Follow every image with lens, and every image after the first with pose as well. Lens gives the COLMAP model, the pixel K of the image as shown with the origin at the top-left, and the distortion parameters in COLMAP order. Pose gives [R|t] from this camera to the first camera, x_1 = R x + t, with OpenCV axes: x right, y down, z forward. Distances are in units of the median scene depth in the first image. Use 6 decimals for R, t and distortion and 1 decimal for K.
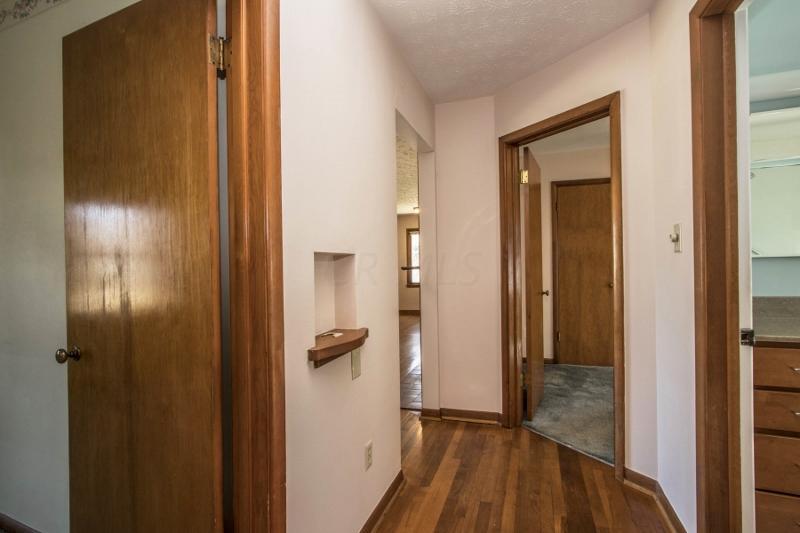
lens RADIAL K [[374.5, 0, 392.6], [0, 374.5, 260.7], [0, 0, 1]] dist [-0.016880, 0.000270]
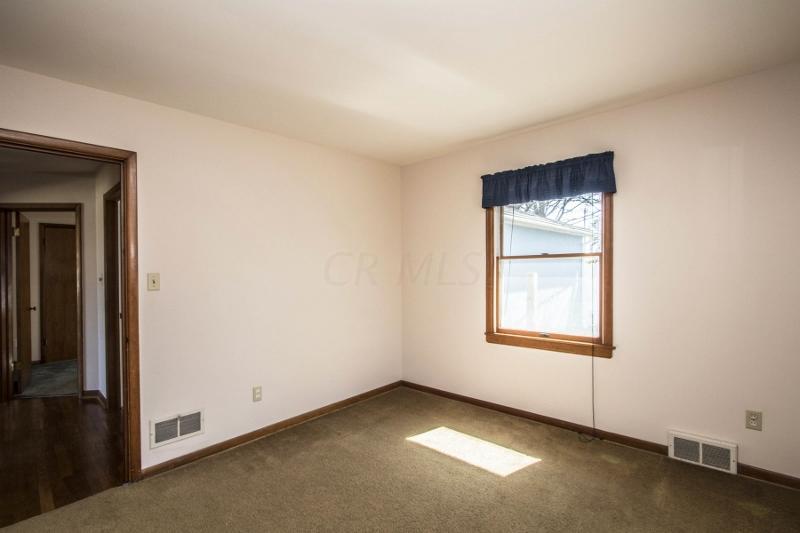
lens RADIAL K [[374.5, 0, 392.6], [0, 374.5, 260.7], [0, 0, 1]] dist [-0.016880, 0.000270]
pose [[0.400620, 0.017188, 0.916083, -0.393217], [0.017291, 0.999504, -0.026315, -0.041693], [-0.916081, 0.026382, 0.400124, -0.976677]]
